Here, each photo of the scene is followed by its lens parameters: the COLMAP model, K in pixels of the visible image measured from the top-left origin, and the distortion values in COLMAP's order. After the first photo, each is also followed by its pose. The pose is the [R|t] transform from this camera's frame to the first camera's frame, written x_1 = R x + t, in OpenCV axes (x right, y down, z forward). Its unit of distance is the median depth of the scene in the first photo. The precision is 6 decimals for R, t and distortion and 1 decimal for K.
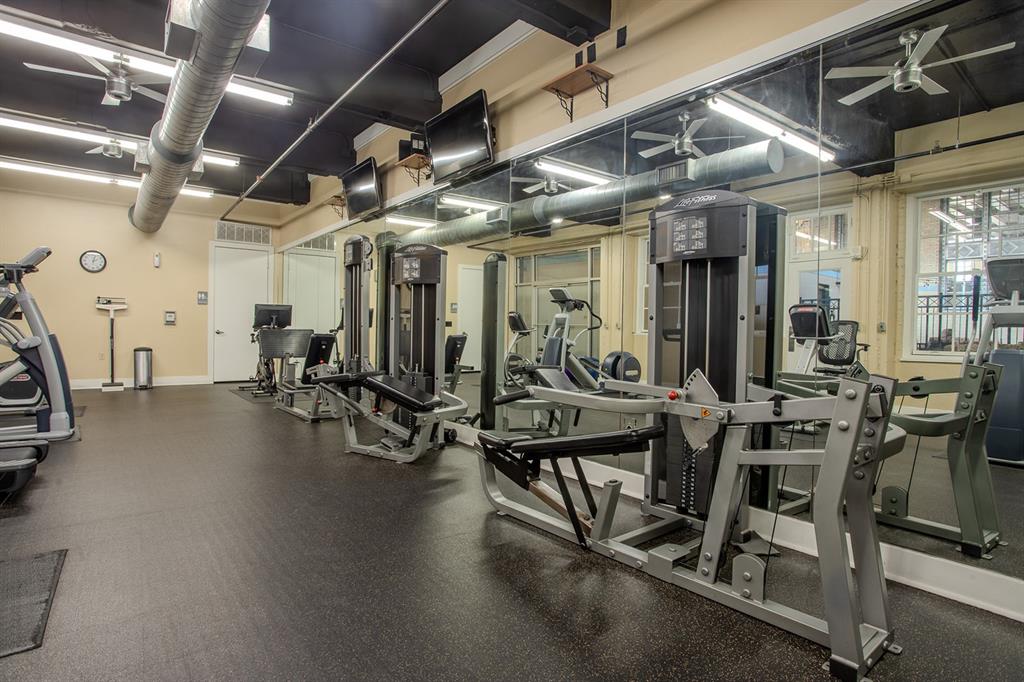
lens RADIAL K [[532.2, 0, 512.3], [0, 532.2, 343.1], [0, 0, 1]] dist [-0.046055, 0.004136]
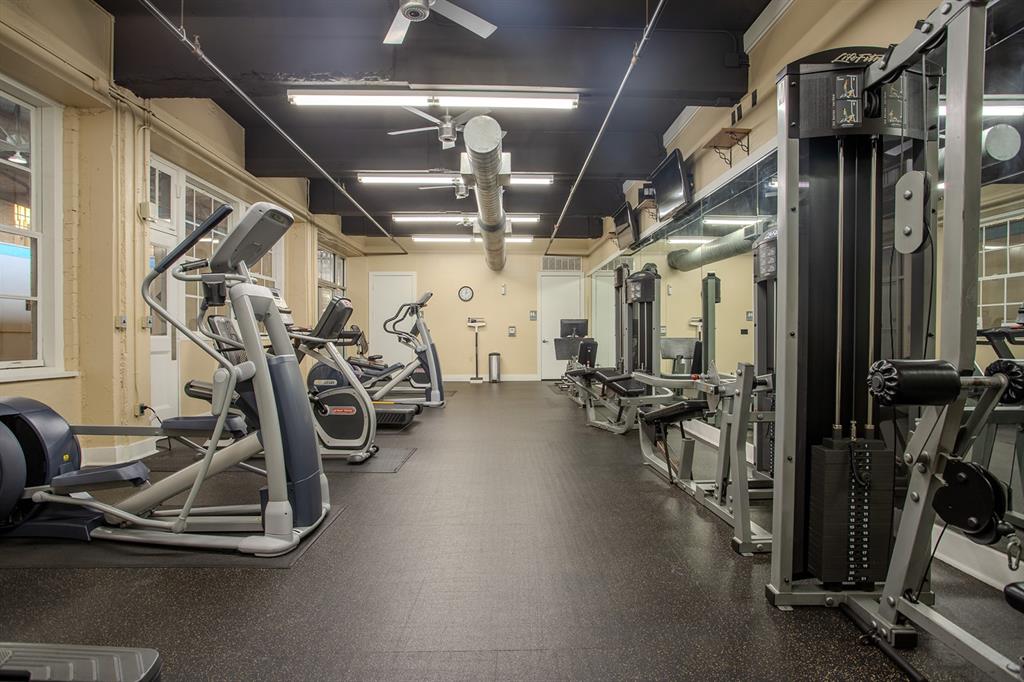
lens RADIAL K [[532.2, 0, 509.1], [0, 532.2, 342.5], [0, 0, 1]] dist [-0.046055, 0.004136]
pose [[0.801801, -0.011366, -0.597483, 0.301030], [0.001479, 0.999854, -0.017036, 0.008640], [0.597589, 0.012776, 0.801701, -0.210554]]
